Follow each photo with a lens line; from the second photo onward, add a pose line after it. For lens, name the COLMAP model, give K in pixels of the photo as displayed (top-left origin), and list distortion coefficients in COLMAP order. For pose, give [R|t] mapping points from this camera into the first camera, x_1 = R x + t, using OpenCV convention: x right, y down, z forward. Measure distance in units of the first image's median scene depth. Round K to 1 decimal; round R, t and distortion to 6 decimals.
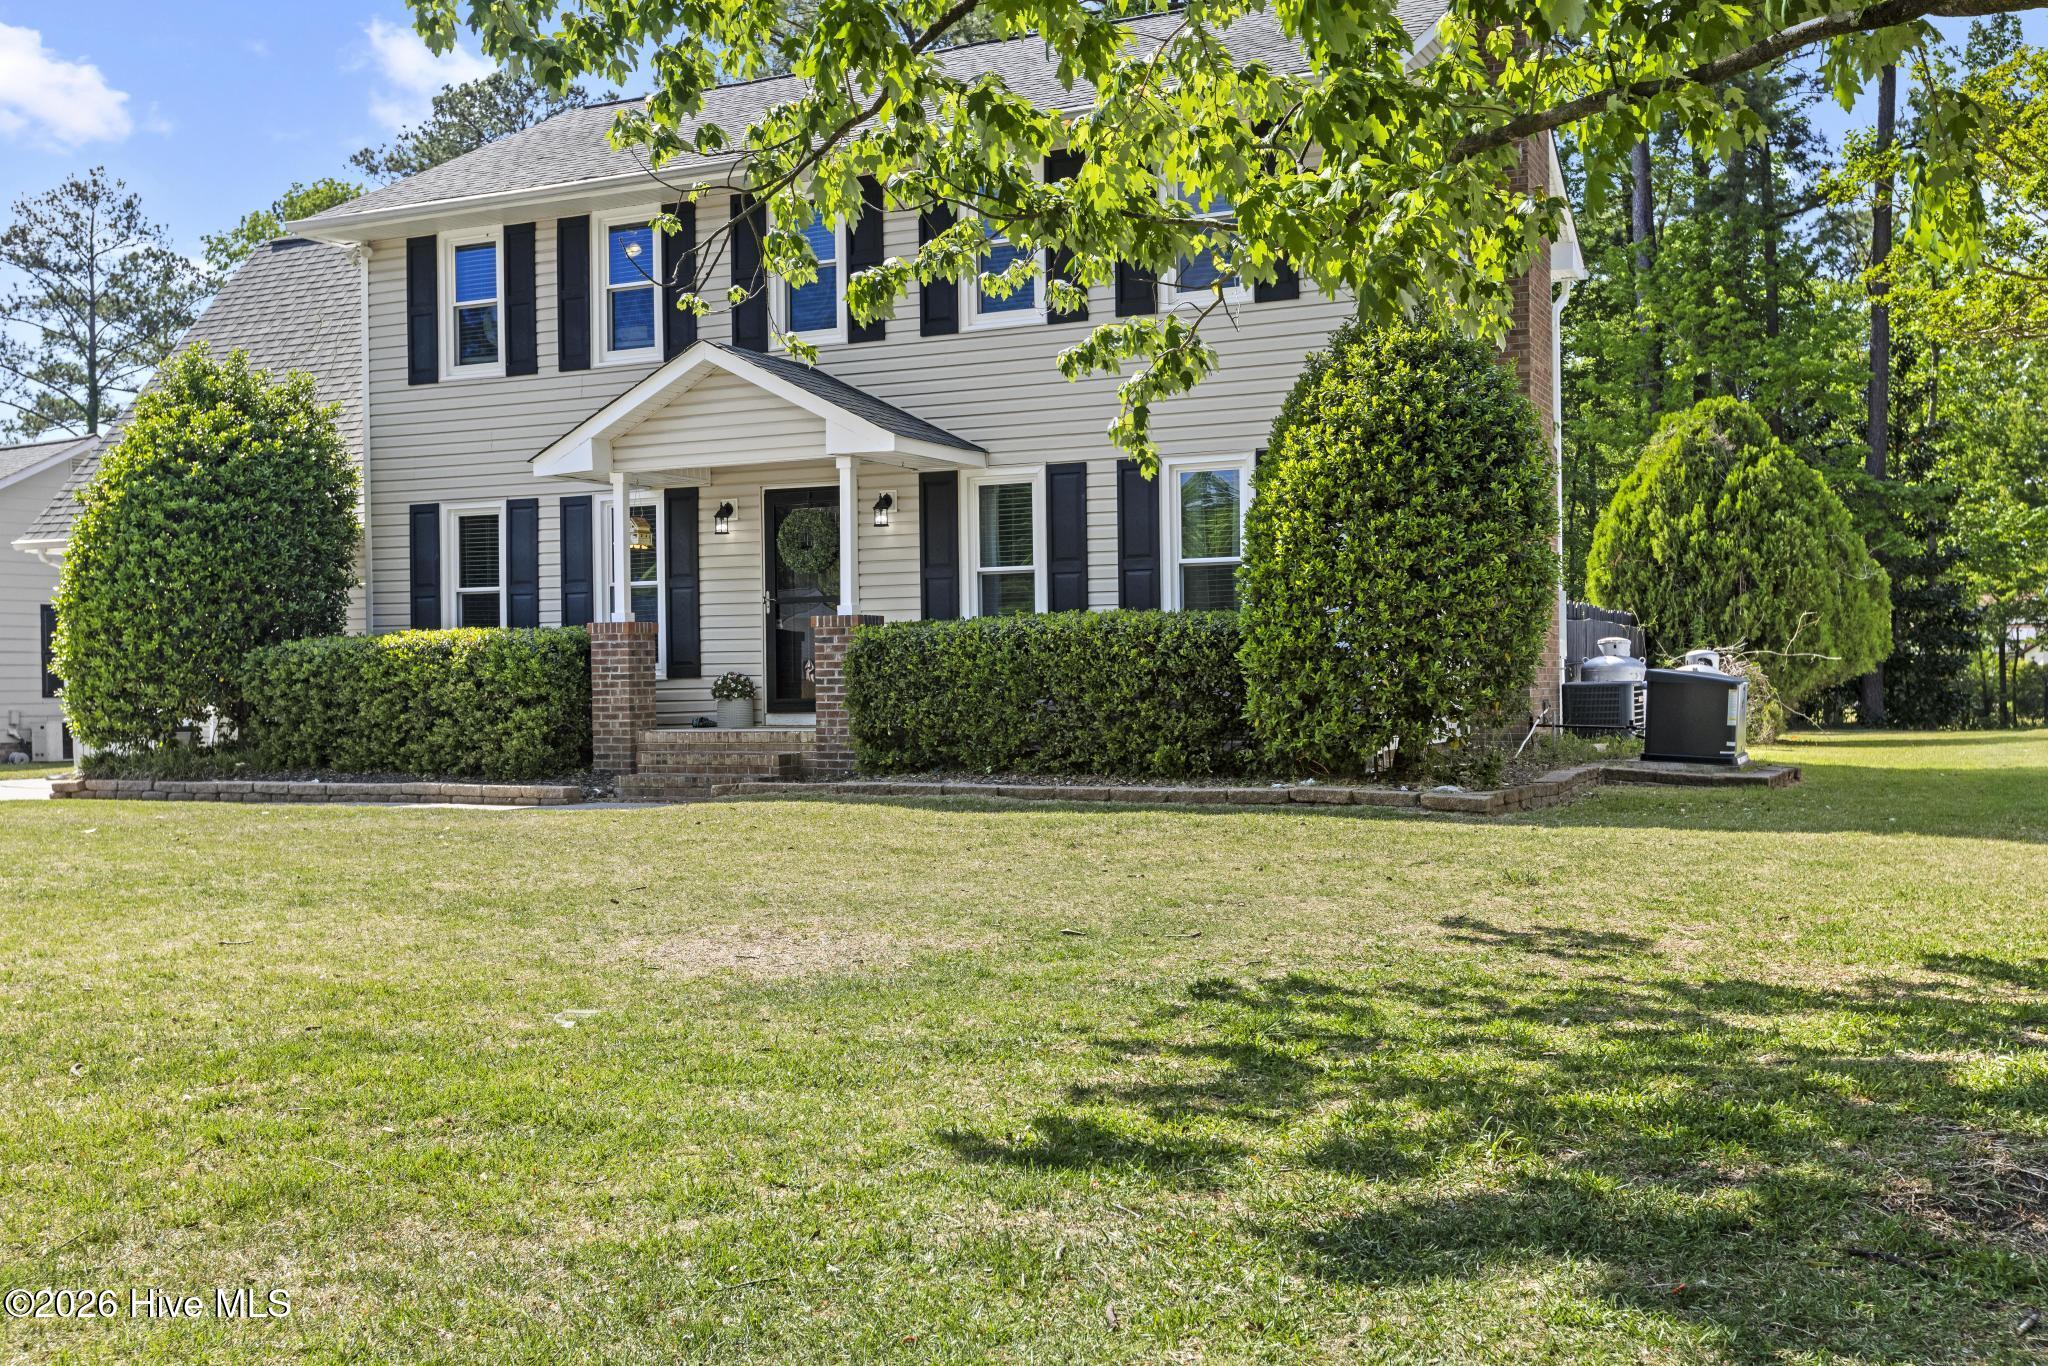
lens RADIAL K [[2073.5, 0, 1022.6], [0, 2073.5, 680.8], [0, 0, 1]] dist [-0.013585, 0.000000]
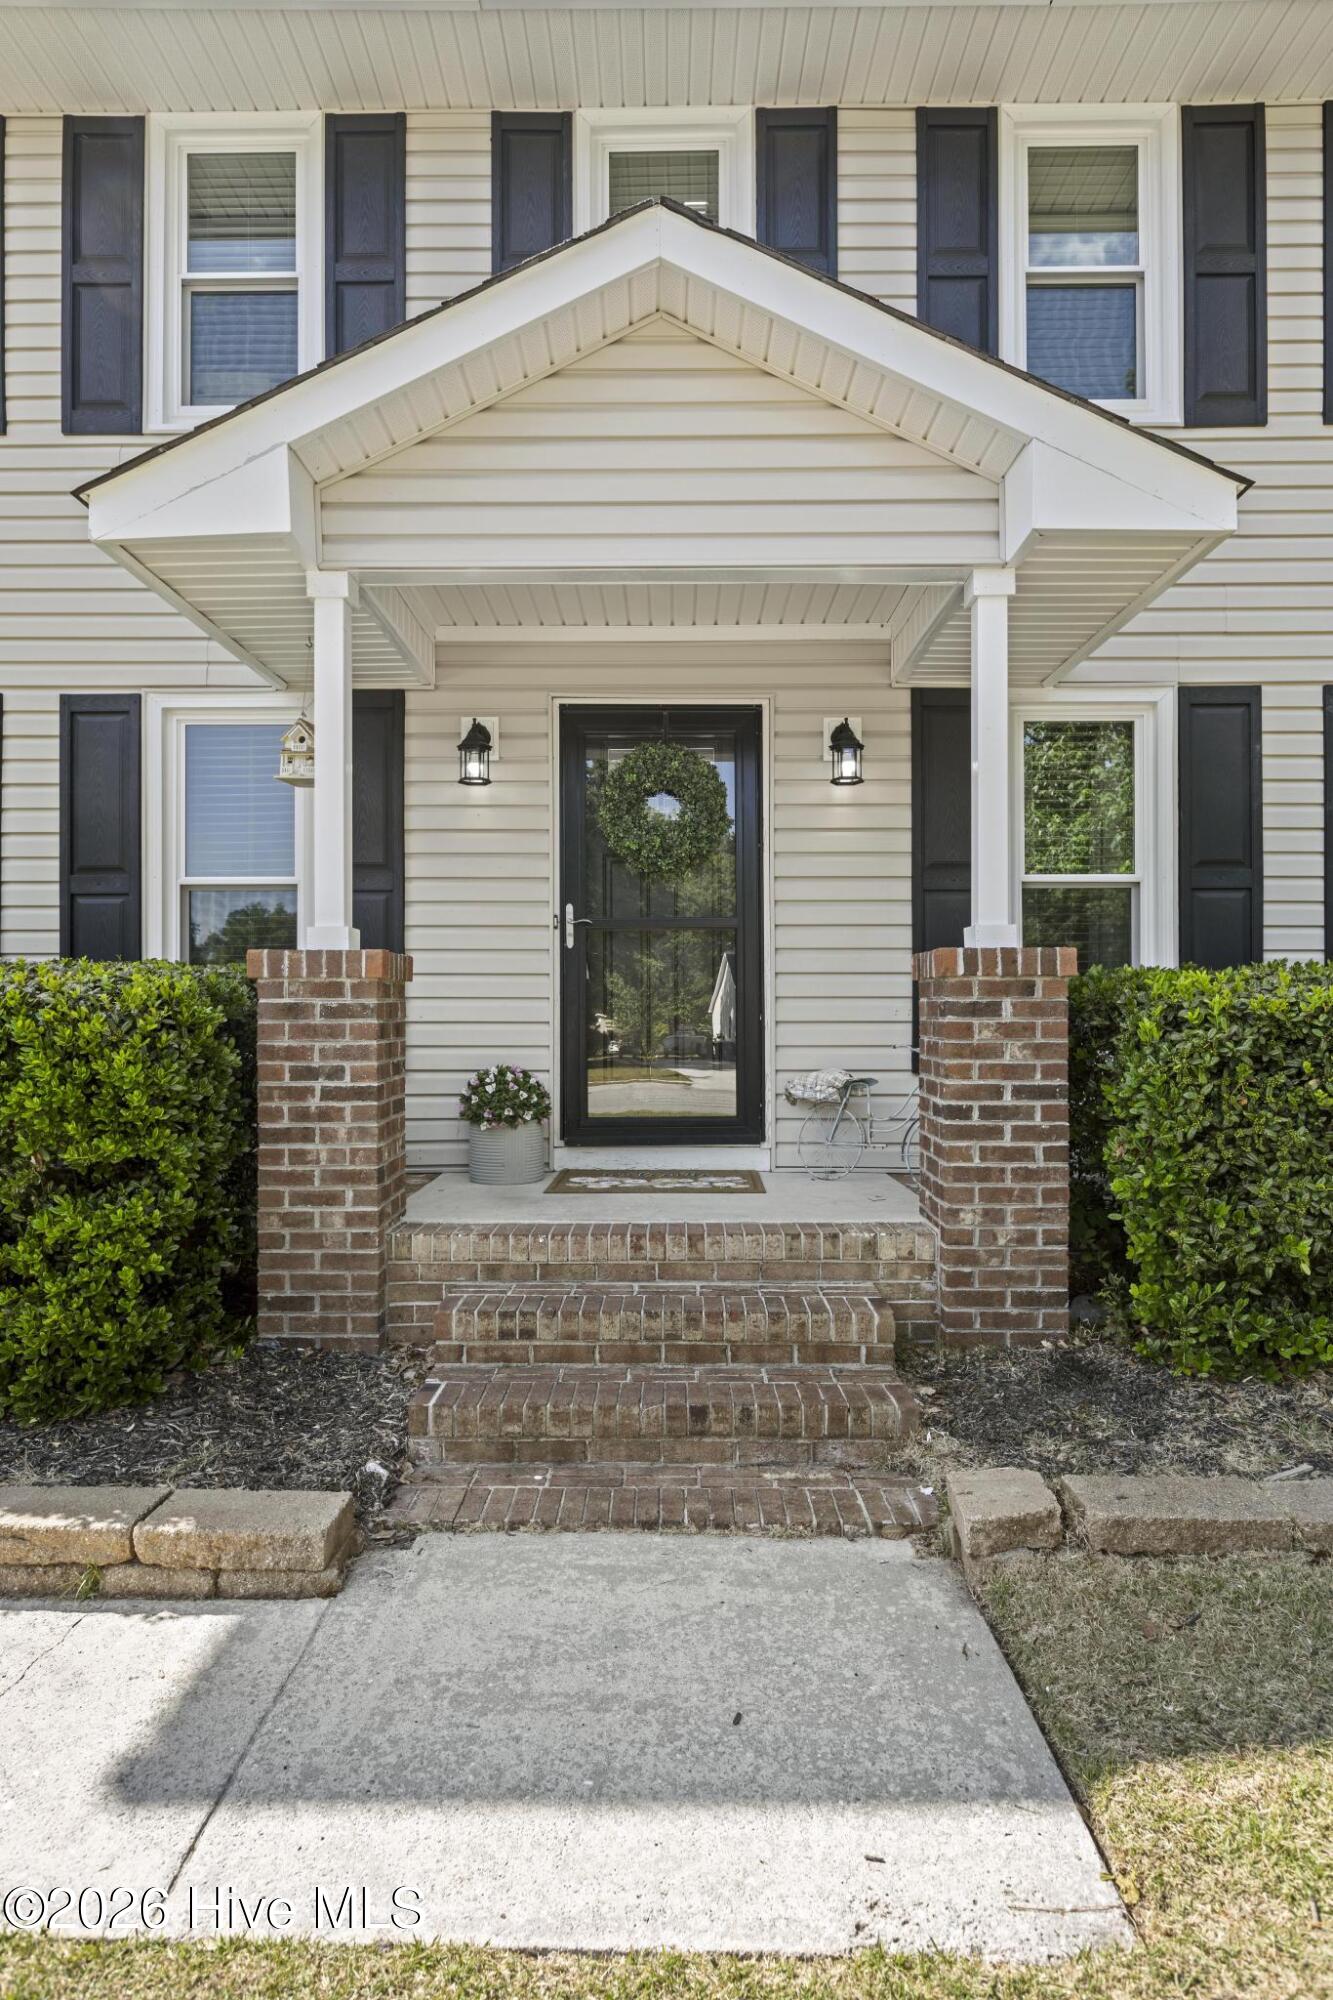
lens RADIAL K [[1107.2, 0, 668.1], [0, 1107.2, 1019.3], [0, 0, 1]] dist [0.003189, 0.000039]
pose [[0.906922, 0.011721, 0.421135, -0.225684], [-0.011061, 0.999931, -0.004011, -0.015267], [-0.421153, -0.001021, 0.906989, 0.786951]]
